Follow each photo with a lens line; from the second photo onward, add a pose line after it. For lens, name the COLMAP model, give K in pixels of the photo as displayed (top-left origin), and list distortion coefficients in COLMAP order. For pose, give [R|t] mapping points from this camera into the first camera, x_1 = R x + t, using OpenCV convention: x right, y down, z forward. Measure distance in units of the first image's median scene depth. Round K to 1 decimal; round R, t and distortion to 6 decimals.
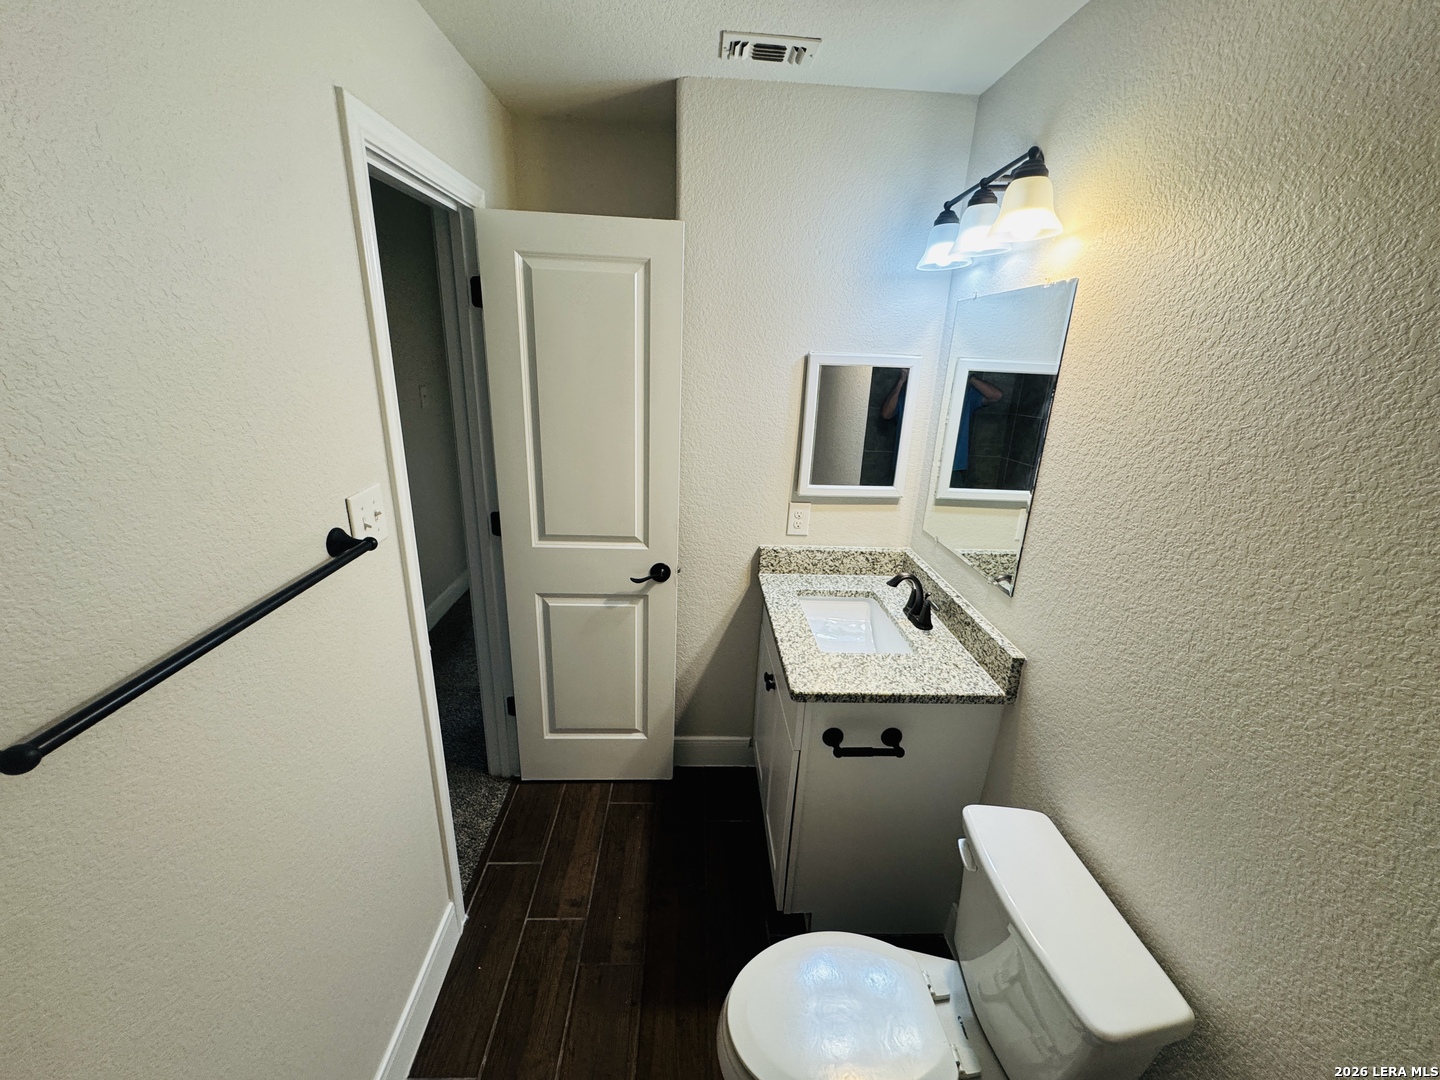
lens RADIAL K [[576.1, 0, 717.1], [0, 576.1, 539.5], [0, 0, 1]] dist [-0.001104, 0.000096]
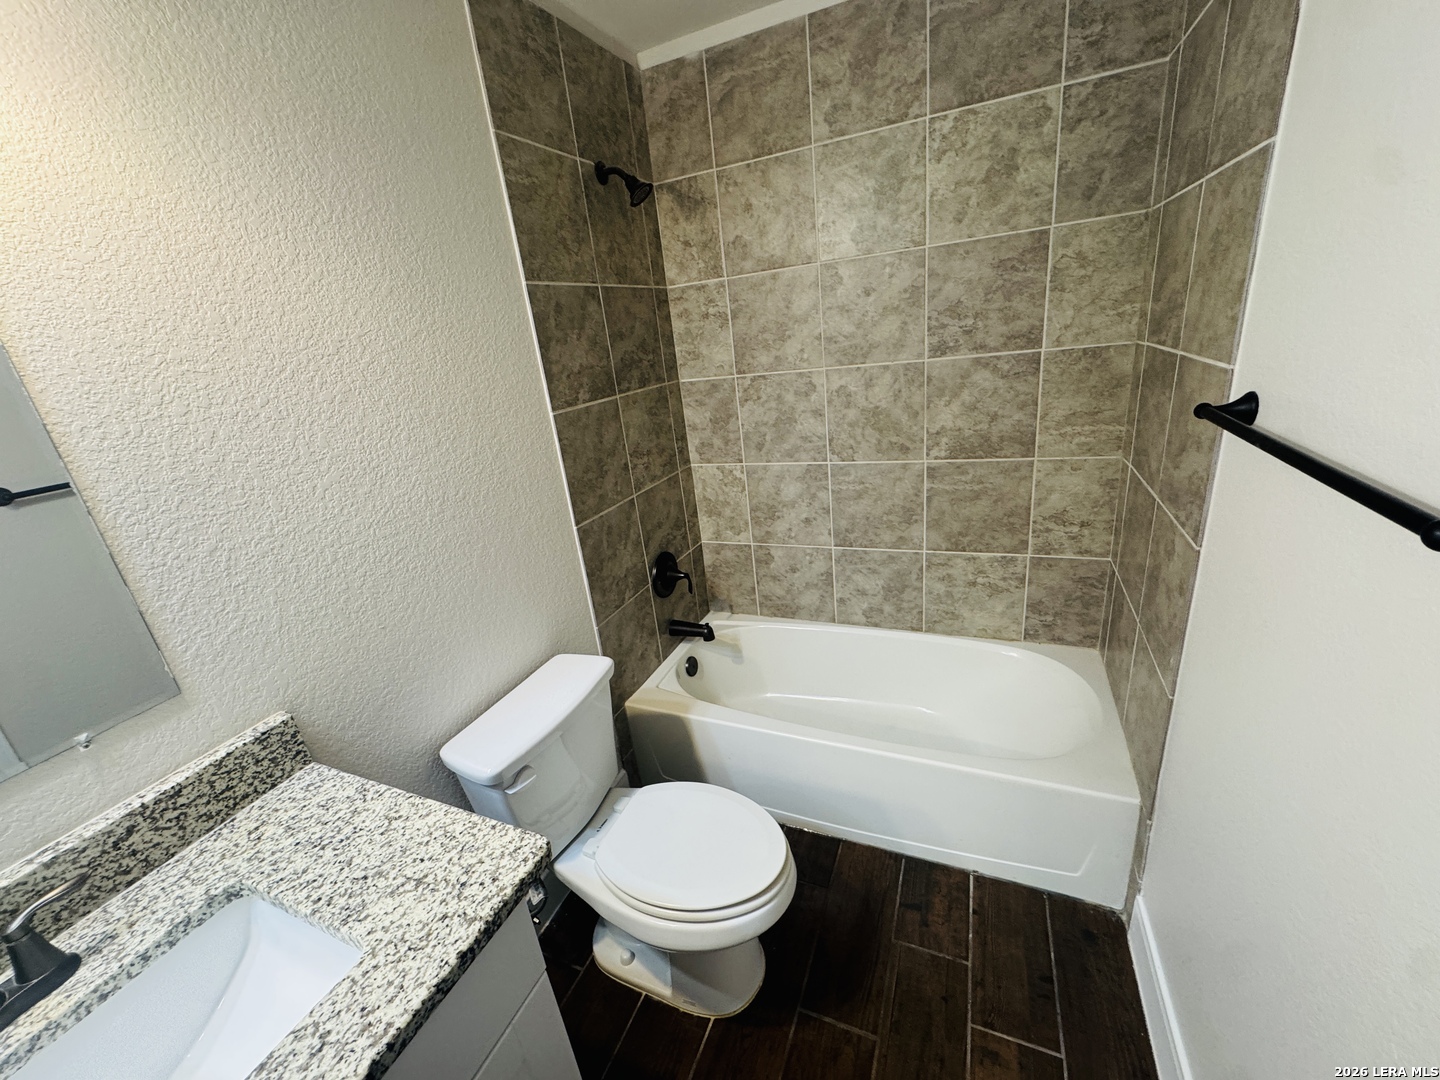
lens RADIAL K [[576.1, 0, 717.1], [0, 576.1, 539.5], [0, 0, 1]] dist [-0.001104, 0.000096]
pose [[-0.895473, -0.088845, 0.436159, -0.298829], [0.214476, 0.772502, 0.597696, -0.338997], [-0.390036, 0.628766, -0.672700, 1.434889]]
